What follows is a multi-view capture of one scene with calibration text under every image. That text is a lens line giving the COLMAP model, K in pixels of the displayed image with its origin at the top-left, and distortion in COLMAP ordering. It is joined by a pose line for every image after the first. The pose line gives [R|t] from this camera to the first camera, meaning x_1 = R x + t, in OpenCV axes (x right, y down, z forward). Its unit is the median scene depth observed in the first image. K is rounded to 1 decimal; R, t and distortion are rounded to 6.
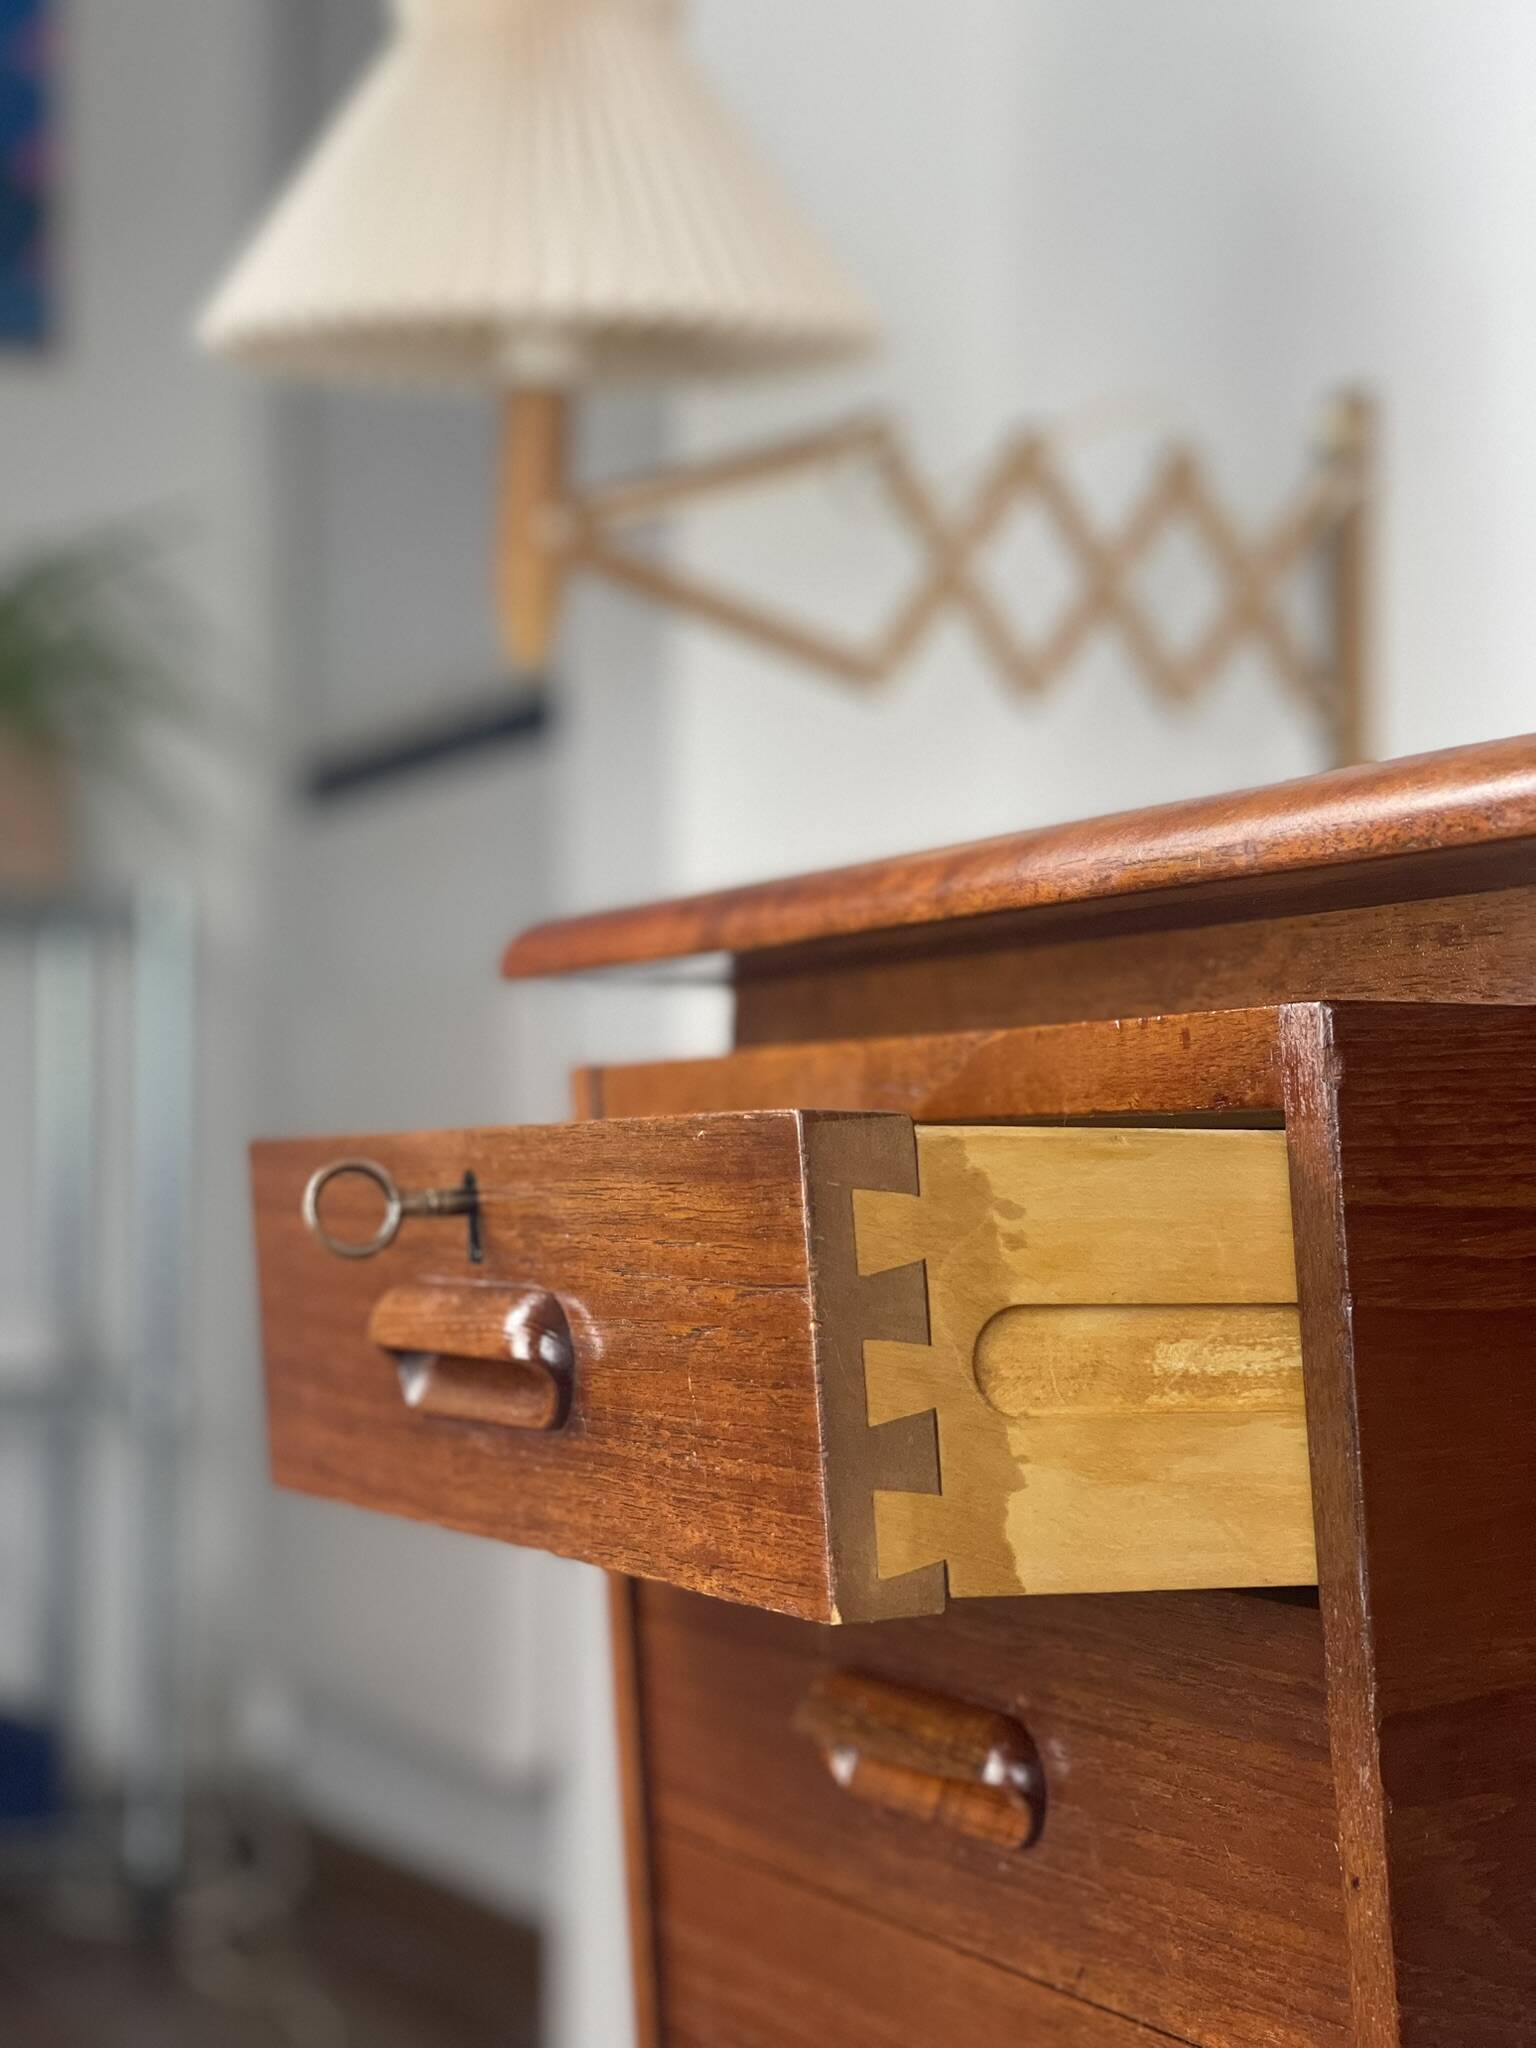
lens RADIAL K [[3814.5, 0, 773.1], [0, 3814.5, 1019.7], [0, 0, 1]] dist [0.186525, 0.000000]
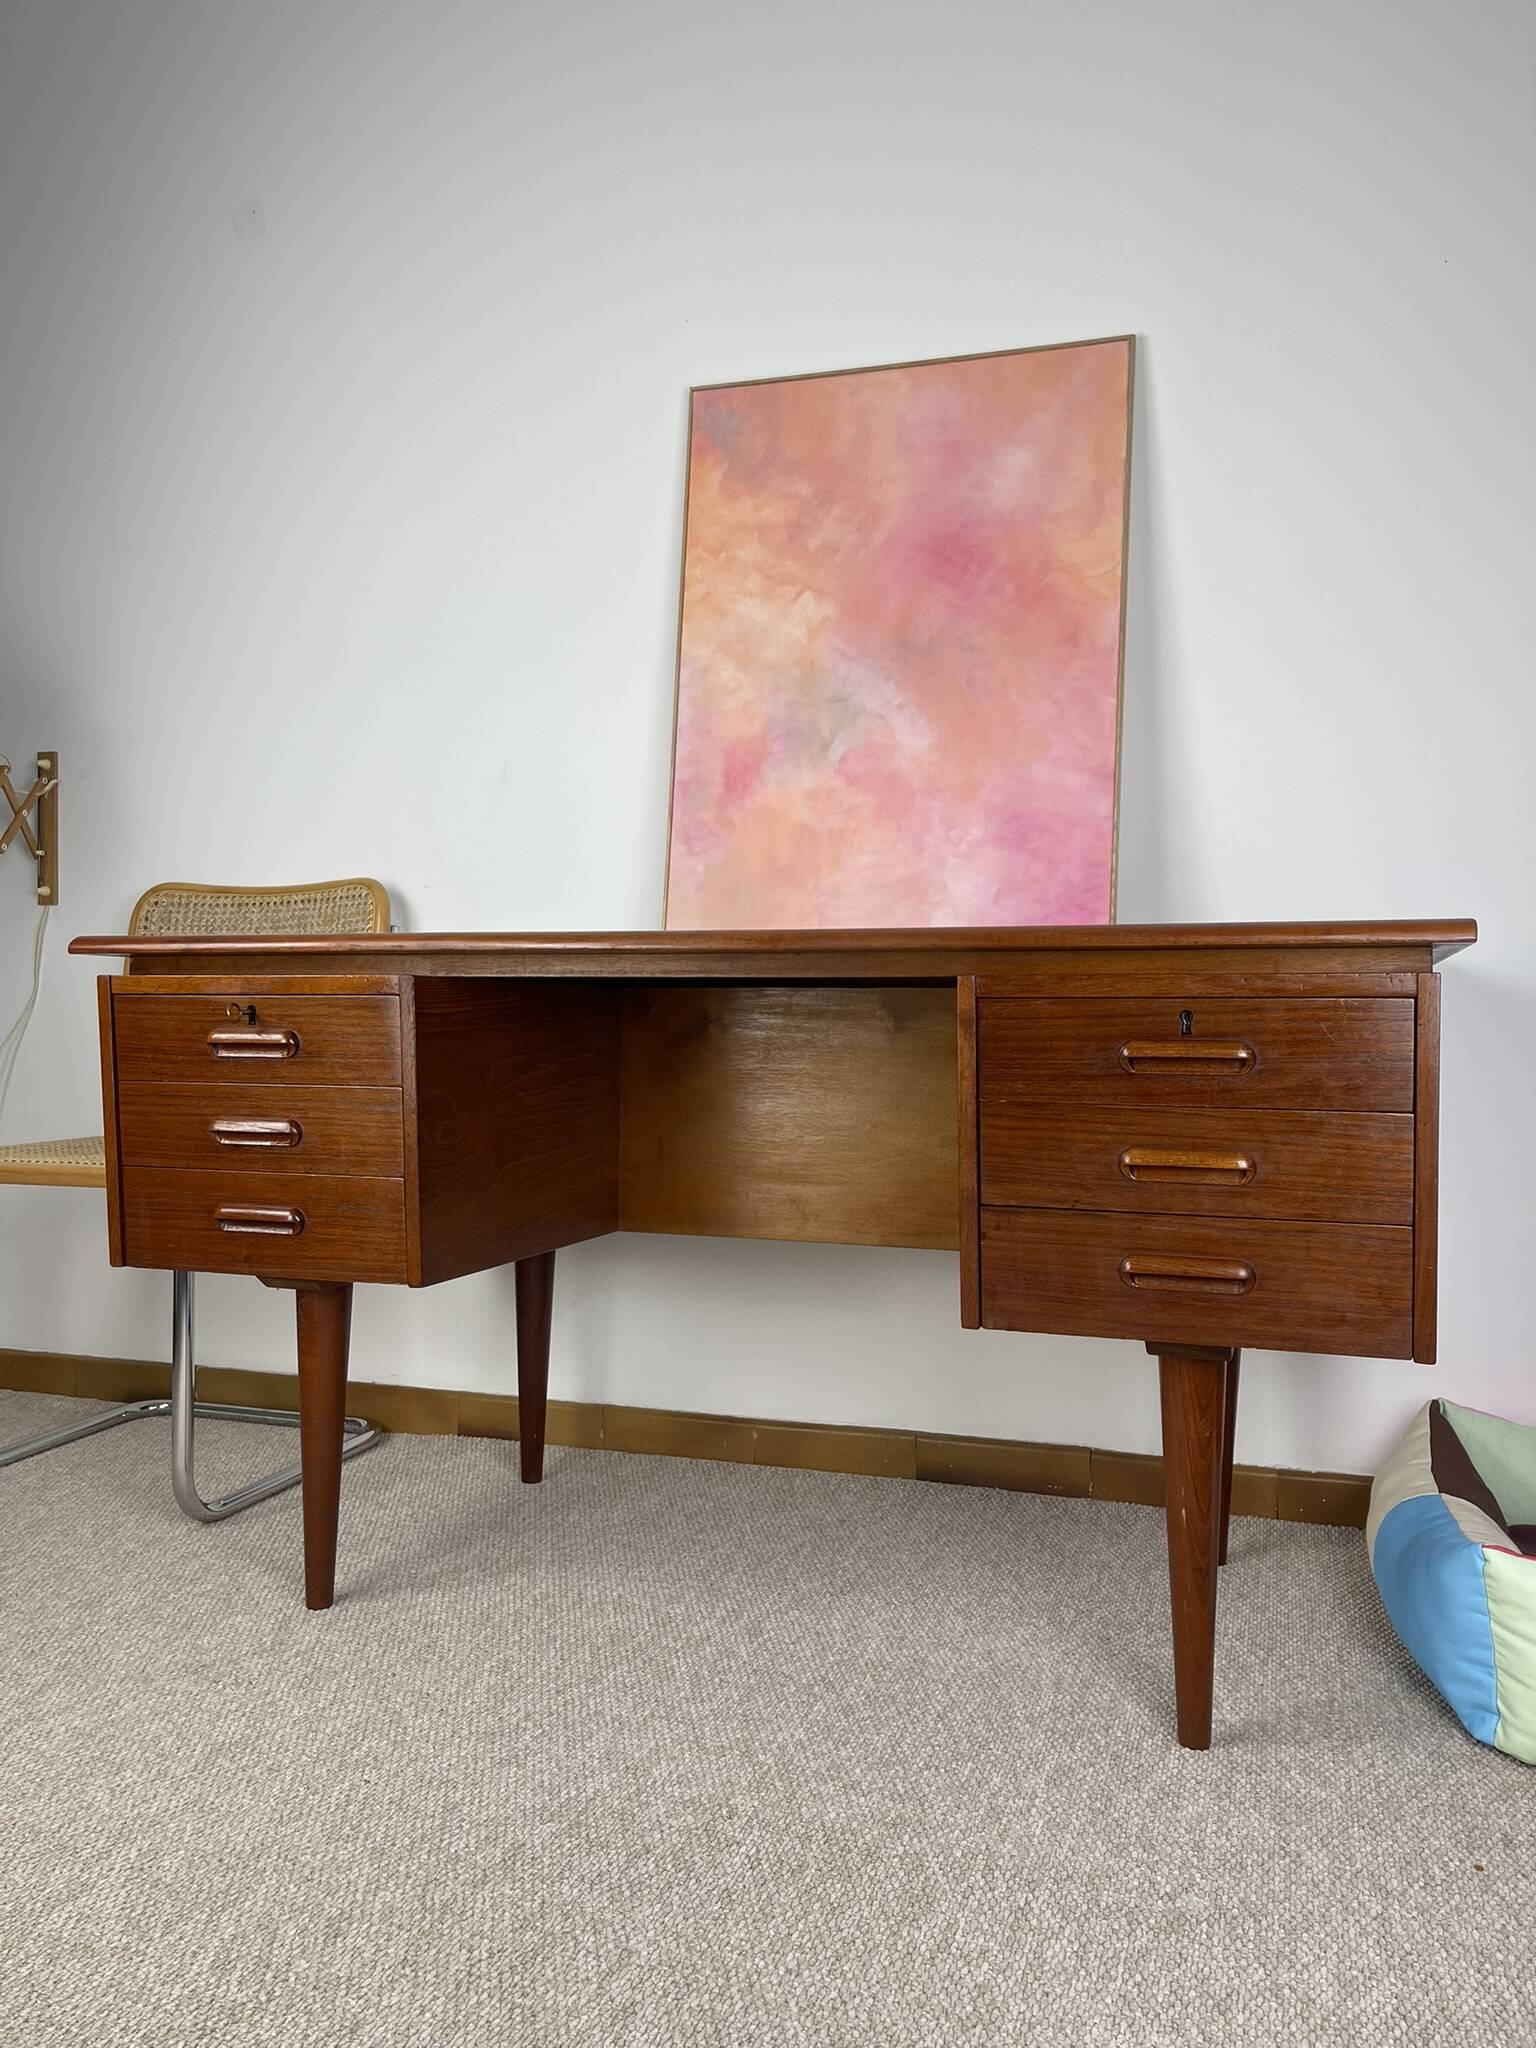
lens RADIAL K [[1556.1, 0, 766.7], [0, 1556.1, 1005.4], [0, 0, 1]] dist [0.039430, -0.055810]
pose [[0.680792, 0.009946, 0.732410, -0.433421], [-0.039049, 0.998979, 0.022730, -0.012556], [-0.731436, -0.044074, 0.680485, -0.336784]]
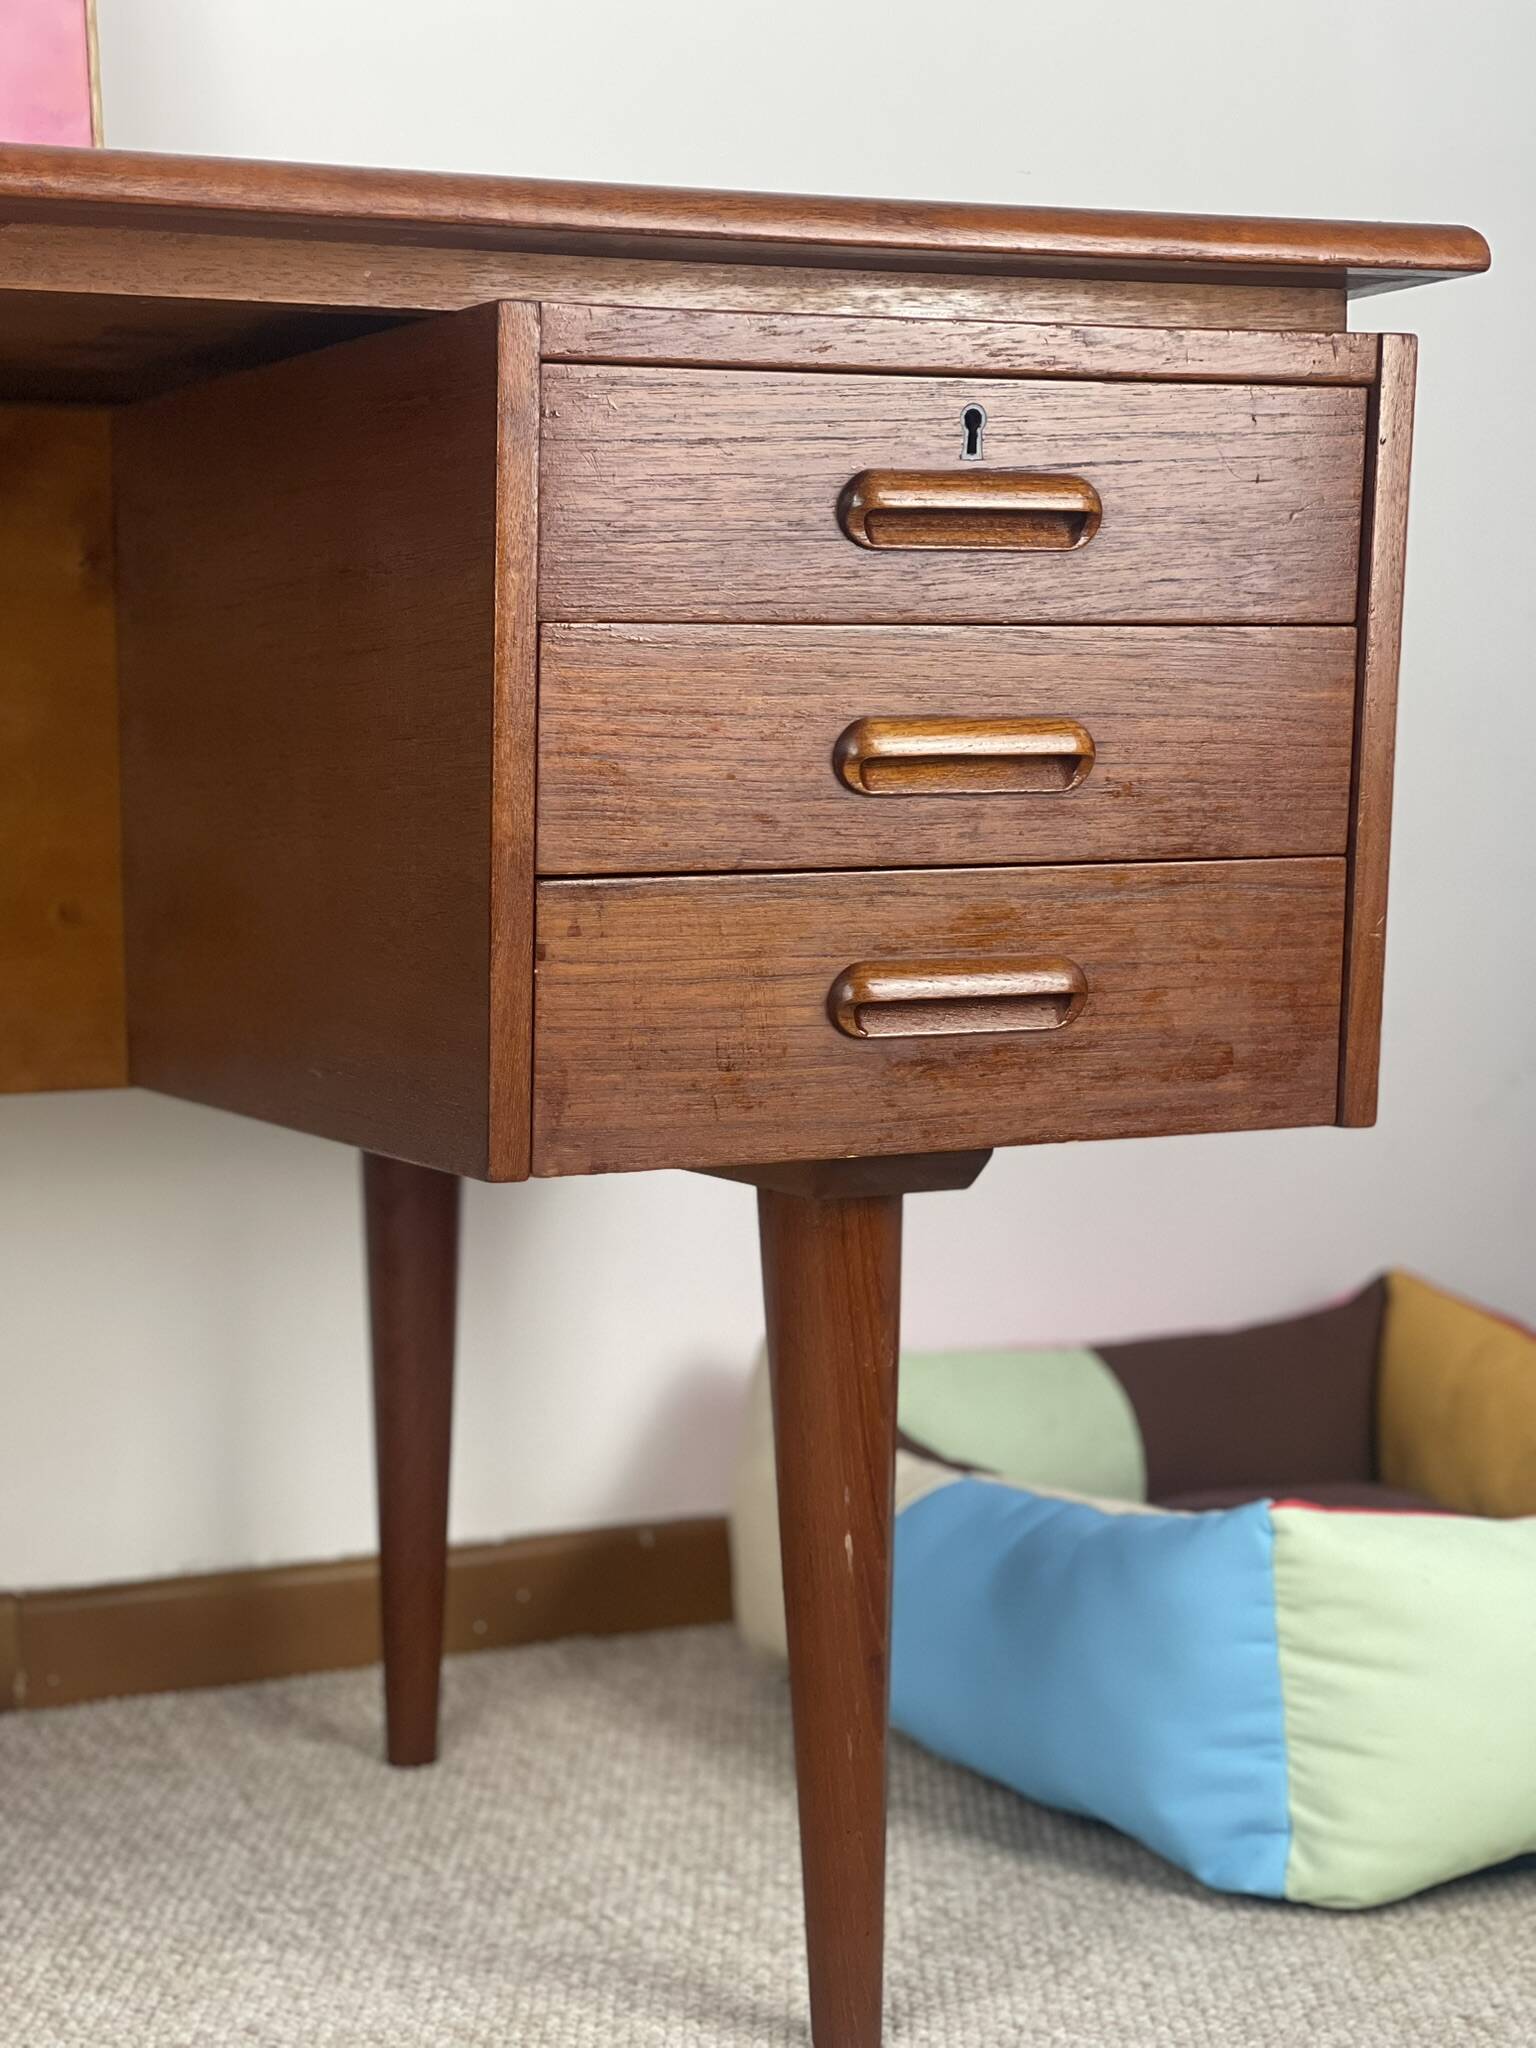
lens RADIAL K [[3814.5, 0, 766.5], [0, 3814.5, 965.9], [0, 0, 1]] dist [0.186525, 0.000000]
pose [[-0.055841, -0.058926, 0.996699, -0.565673], [-0.035821, 0.997732, 0.056981, 0.070315], [-0.997797, -0.032521, -0.057825, 0.094821]]
